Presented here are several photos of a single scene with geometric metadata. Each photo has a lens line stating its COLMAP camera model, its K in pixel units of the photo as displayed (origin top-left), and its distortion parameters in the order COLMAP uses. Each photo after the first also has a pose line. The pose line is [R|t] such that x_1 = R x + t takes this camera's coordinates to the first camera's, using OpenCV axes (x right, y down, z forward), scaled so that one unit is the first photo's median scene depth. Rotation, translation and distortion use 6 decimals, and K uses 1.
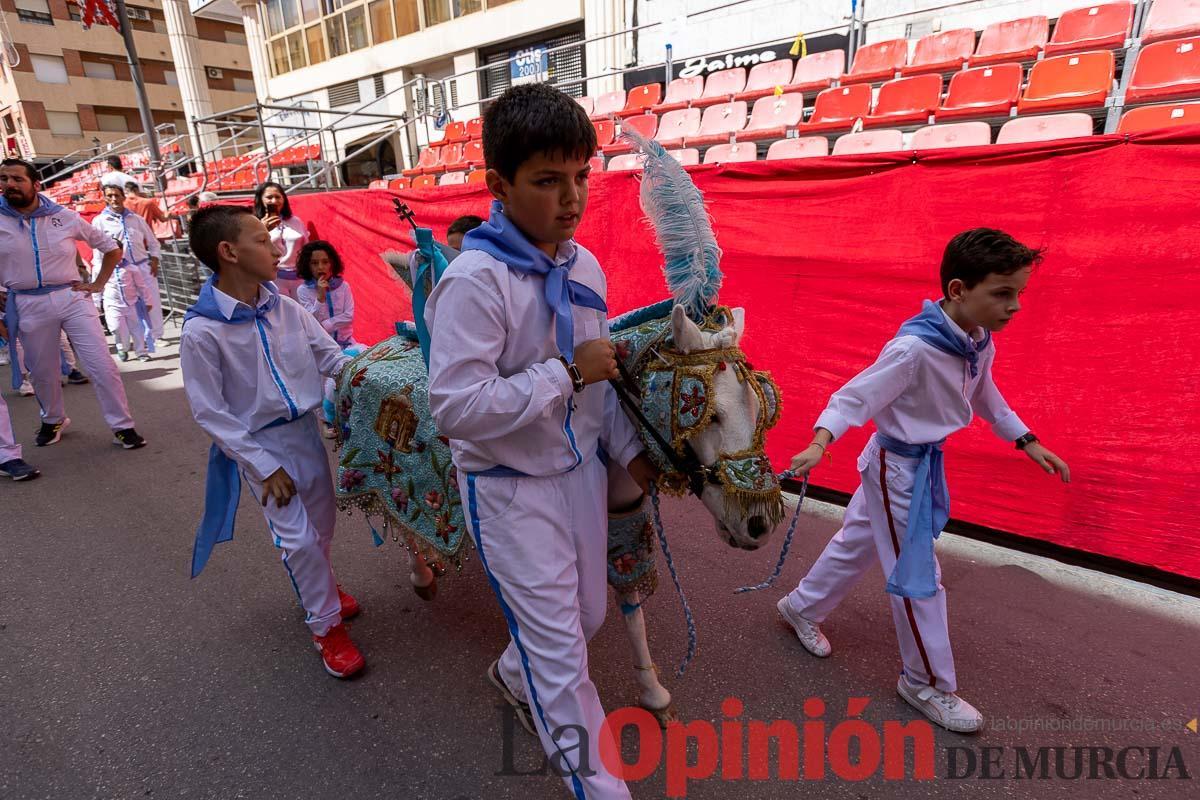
lens RADIAL K [[595.8, 0, 592.8], [0, 595.8, 392.3], [0, 0, 1]] dist [-0.005453, 0.002318]
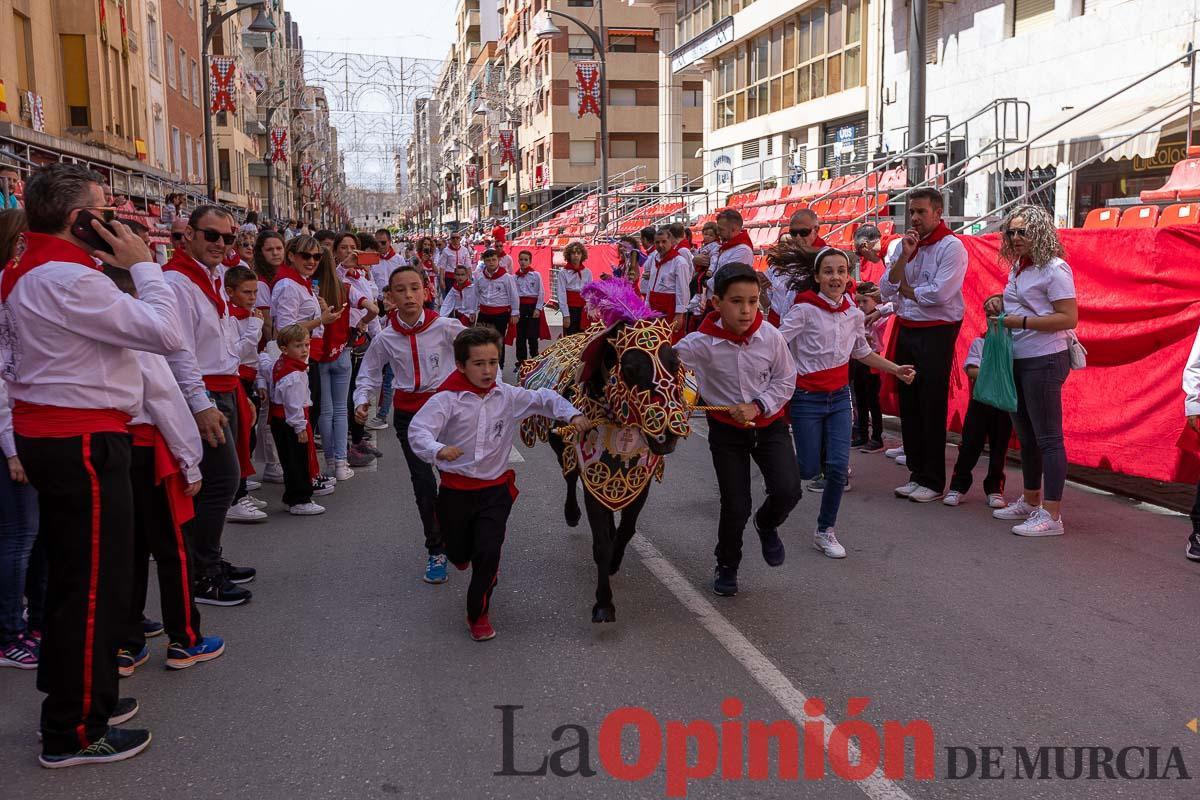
lens RADIAL K [[1163.2, 0, 605.9], [0, 1163.2, 400.3], [0, 0, 1]] dist [0.010437, 0.000000]
pose [[0.770106, 0.110756, -0.628228, 0.766013], [-0.212294, 0.973175, -0.088668, 0.204214], [0.601555, 0.201653, 0.772960, -0.734324]]
